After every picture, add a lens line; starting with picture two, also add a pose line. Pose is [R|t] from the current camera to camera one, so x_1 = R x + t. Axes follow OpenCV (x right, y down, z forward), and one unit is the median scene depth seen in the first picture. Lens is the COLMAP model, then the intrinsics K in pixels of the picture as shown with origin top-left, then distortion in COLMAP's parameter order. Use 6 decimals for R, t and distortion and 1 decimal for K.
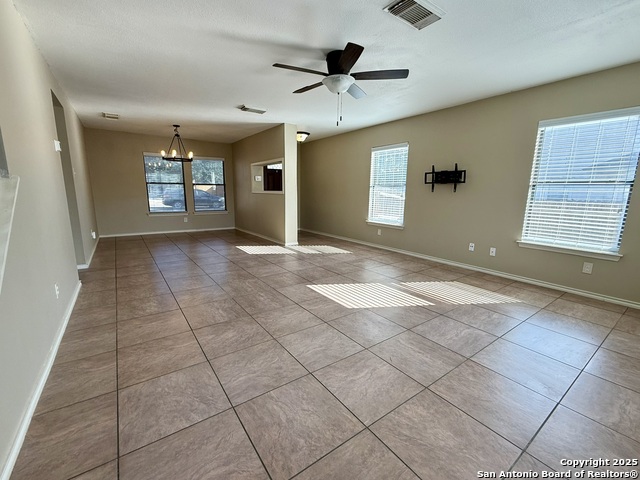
lens RADIAL K [[279.5, 0, 318.0], [0, 279.5, 241.6], [0, 0, 1]] dist [0.000329, -0.000483]
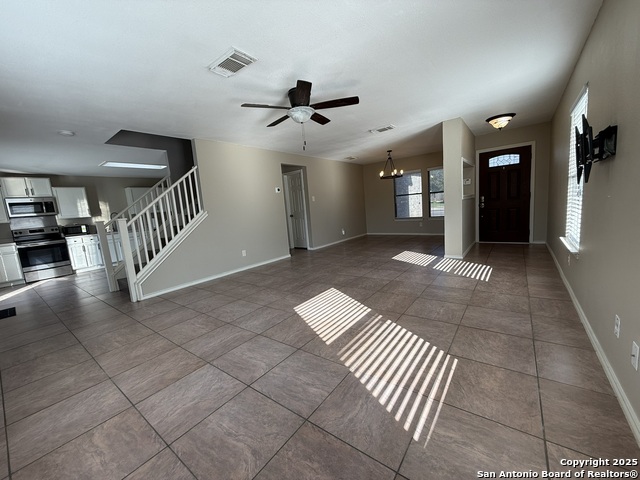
lens RADIAL K [[255.7, 0, 318.0], [0, 255.7, 240.0], [0, 0, 1]] dist [0.000323, -0.000559]
pose [[0.287876, 0.090042, -0.953425, 0.999010], [-0.091372, 0.993611, 0.066248, -0.108159], [0.953299, 0.068045, 0.294264, 0.681450]]
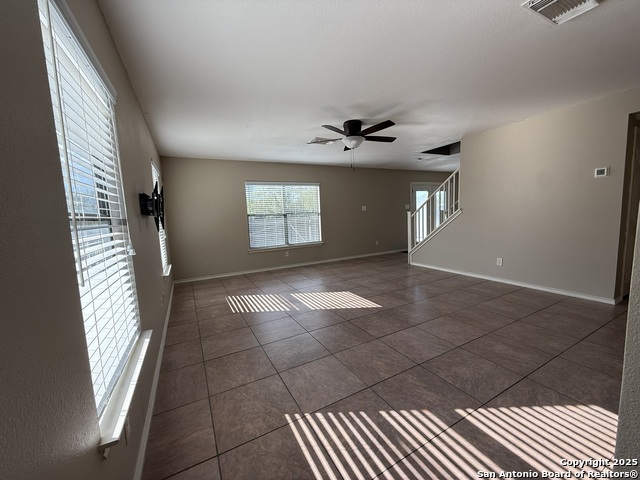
lens RADIAL K [[255.7, 0, 318.0], [0, 255.7, 240.0], [0, 0, 1]] dist [0.000323, -0.000559]
pose [[-0.989924, 0.019486, 0.140250, 0.064903], [0.058922, 0.957344, 0.282878, -0.405012], [-0.128756, 0.288292, -0.948847, 2.045322]]
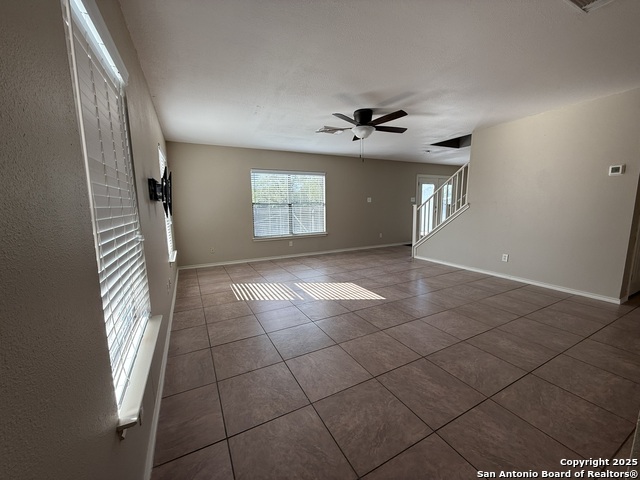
lens RADIAL K [[255.7, 0, 318.0], [0, 255.7, 240.0], [0, 0, 1]] dist [0.000323, -0.000559]
pose [[-0.989124, -0.015258, 0.146290, 0.084669], [0.032394, 0.947585, 0.317857, -0.404828], [-0.143472, 0.319139, -0.936785, 2.044404]]
